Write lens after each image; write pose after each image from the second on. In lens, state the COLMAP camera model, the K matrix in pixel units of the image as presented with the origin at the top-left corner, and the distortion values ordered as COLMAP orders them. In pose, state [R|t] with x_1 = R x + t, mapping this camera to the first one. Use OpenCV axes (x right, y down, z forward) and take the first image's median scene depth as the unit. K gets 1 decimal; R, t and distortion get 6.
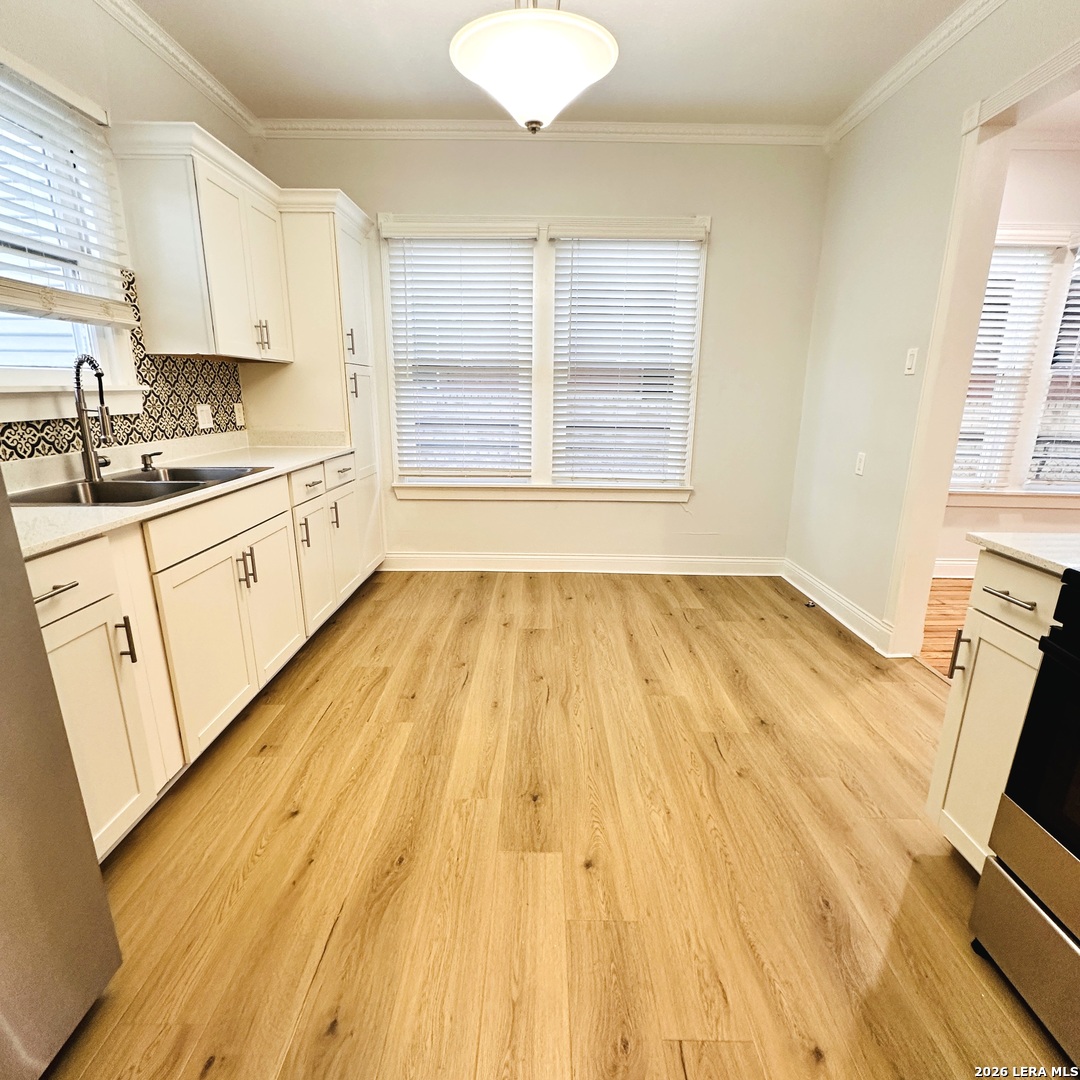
lens RADIAL K [[576.4, 0, 540.0], [0, 576.4, 540.0], [0, 0, 1]] dist [-0.001377, 0.001749]
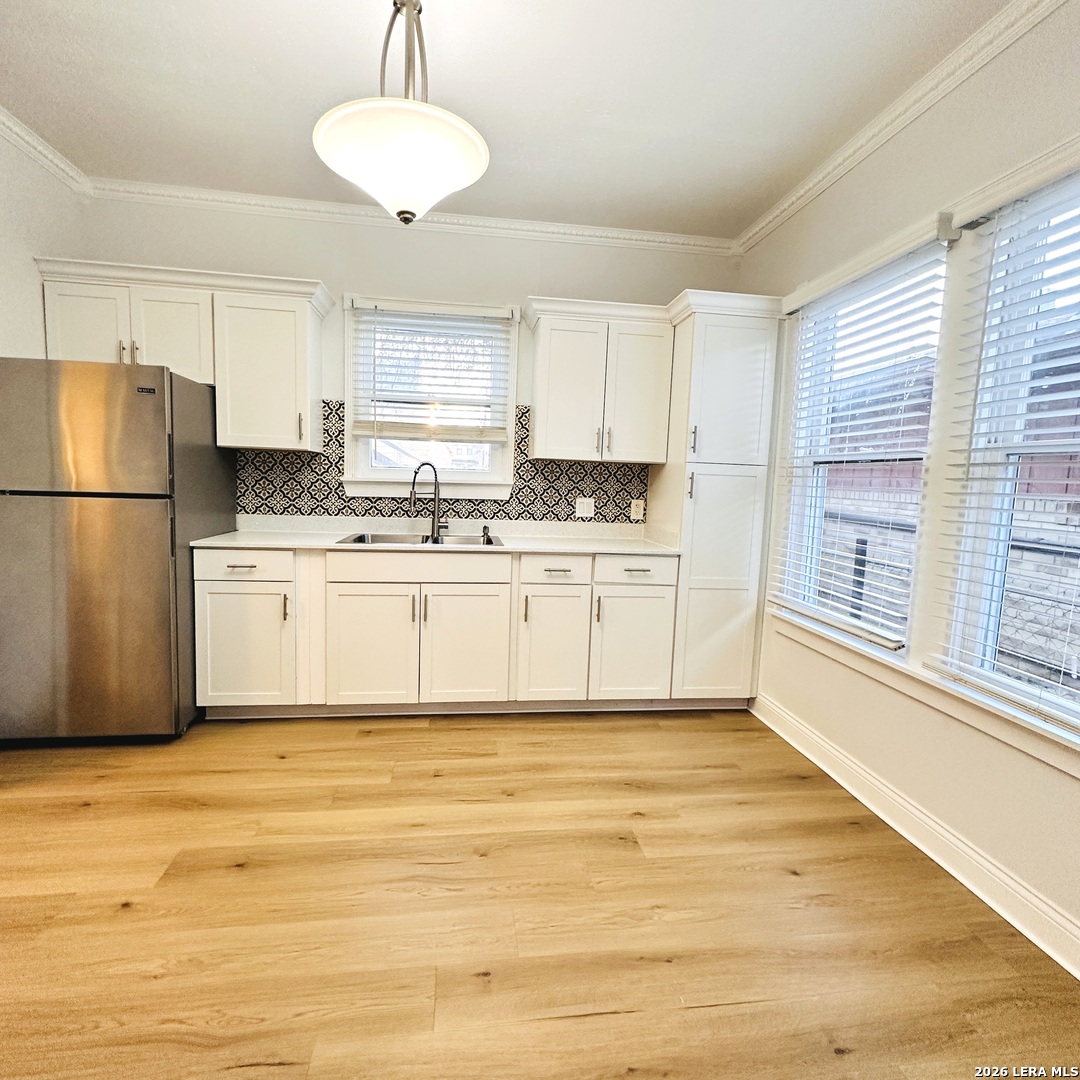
lens RADIAL K [[576.4, 0, 540.0], [0, 576.4, 540.0], [0, 0, 1]] dist [-0.001377, 0.001749]
pose [[0.134826, 0.103260, -0.985474, 0.699384], [-0.279526, 0.958124, 0.062151, -0.221151], [0.950625, 0.267086, 0.158044, 0.820842]]
